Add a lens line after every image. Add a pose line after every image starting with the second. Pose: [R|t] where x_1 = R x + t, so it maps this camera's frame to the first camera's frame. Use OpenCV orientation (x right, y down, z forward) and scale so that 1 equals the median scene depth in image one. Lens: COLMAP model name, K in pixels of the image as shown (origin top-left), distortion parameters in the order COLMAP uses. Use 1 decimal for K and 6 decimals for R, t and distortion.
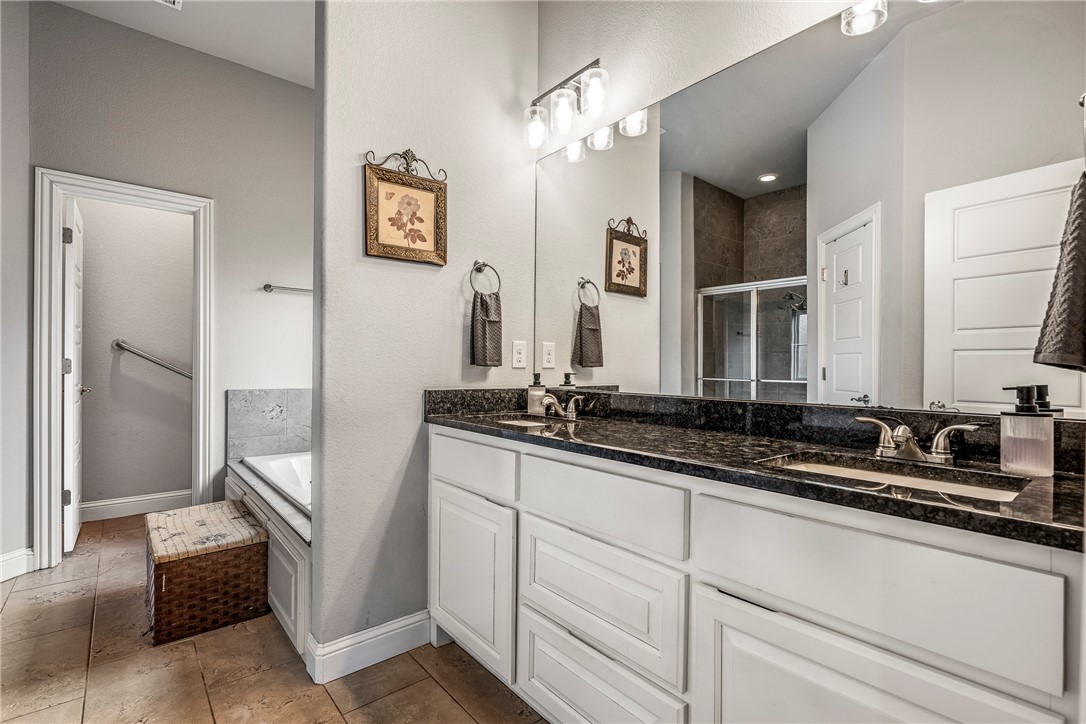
lens RADIAL K [[497.9, 0, 543.0], [0, 497.9, 362.0], [0, 0, 1]] dist [0.001291, 0.000175]
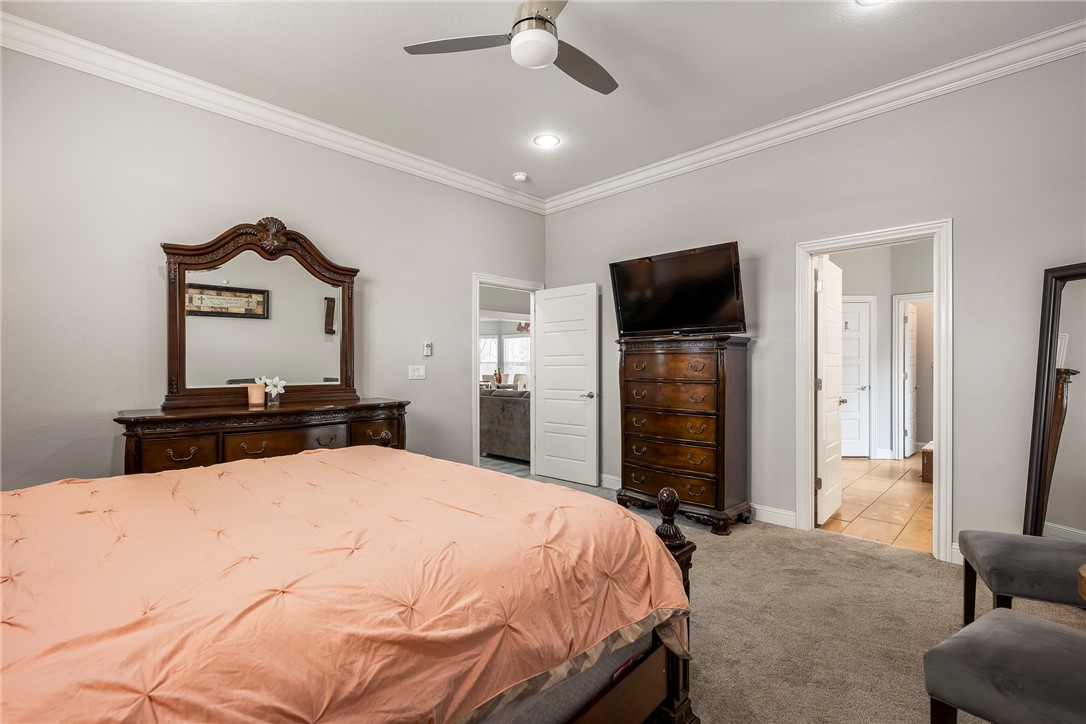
lens RADIAL K [[483.6, 0, 541.6], [0, 483.6, 372.5], [0, 0, 1]] dist [0.003384, 0.000344]
pose [[0.090622, -0.002873, -0.995881, 0.919563], [0.006353, 0.999977, -0.002307, -0.011118], [0.995865, -0.006118, 0.090638, -0.721849]]
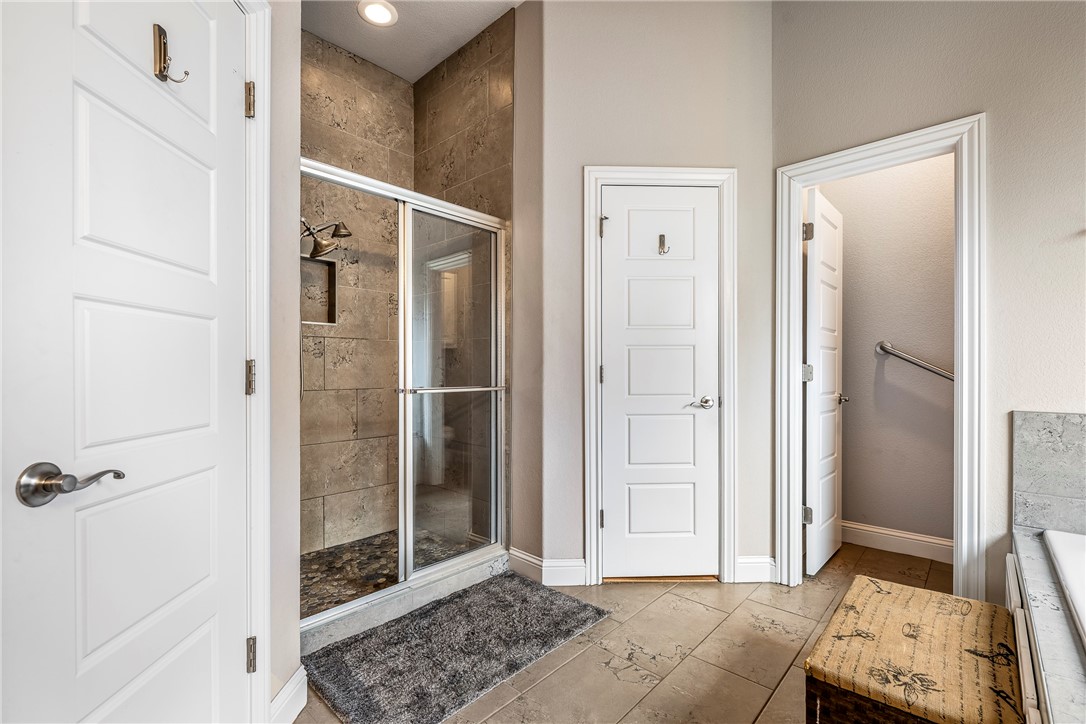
lens RADIAL K [[483.6, 0, 541.6], [0, 483.6, 372.5], [0, 0, 1]] dist [0.003384, 0.000344]
pose [[0.130546, -0.002376, -0.991439, -0.105628], [0.008133, 0.999966, -0.001325, 0.004035], [0.991409, -0.007890, 0.130561, 0.317322]]
